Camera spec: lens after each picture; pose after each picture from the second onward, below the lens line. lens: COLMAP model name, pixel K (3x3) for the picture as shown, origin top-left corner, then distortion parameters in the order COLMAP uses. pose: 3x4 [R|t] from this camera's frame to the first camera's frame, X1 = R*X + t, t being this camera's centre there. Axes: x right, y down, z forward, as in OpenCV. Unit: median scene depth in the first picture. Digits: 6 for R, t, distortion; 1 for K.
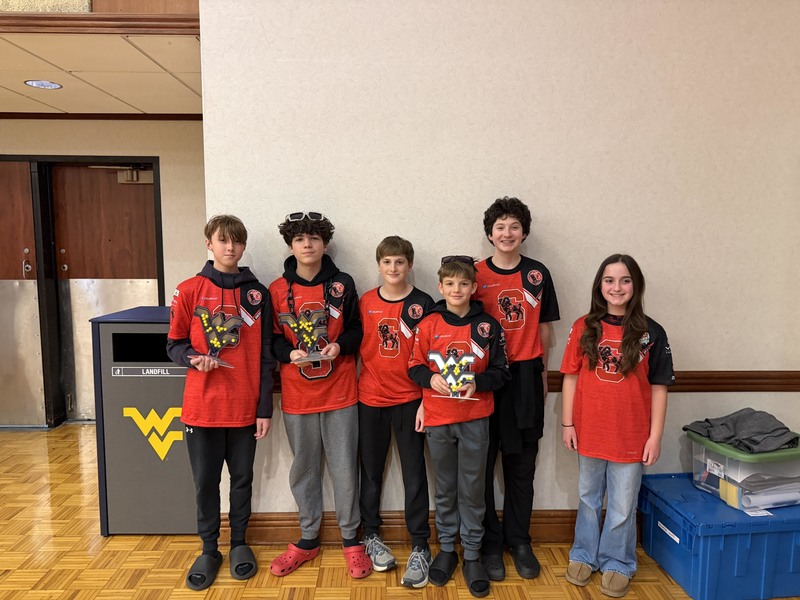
lens RADIAL K [[547.9, 0, 400.0], [0, 547.9, 300.0], [0, 0, 1]] dist [-0.006191, 0.001397]
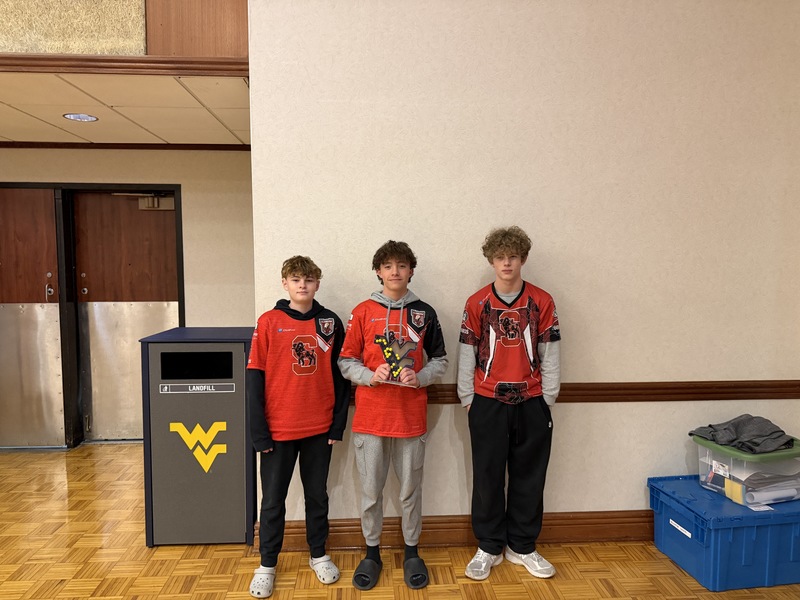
lens RADIAL K [[547.0, 0, 398.4], [0, 547.0, 305.4], [0, 0, 1]] dist [0.000697, -0.002757]
pose [[0.999223, -0.007217, 0.038758, -0.104719], [0.008348, 0.999542, -0.029103, 0.004106], [-0.038530, 0.029404, 0.998825, -0.081172]]
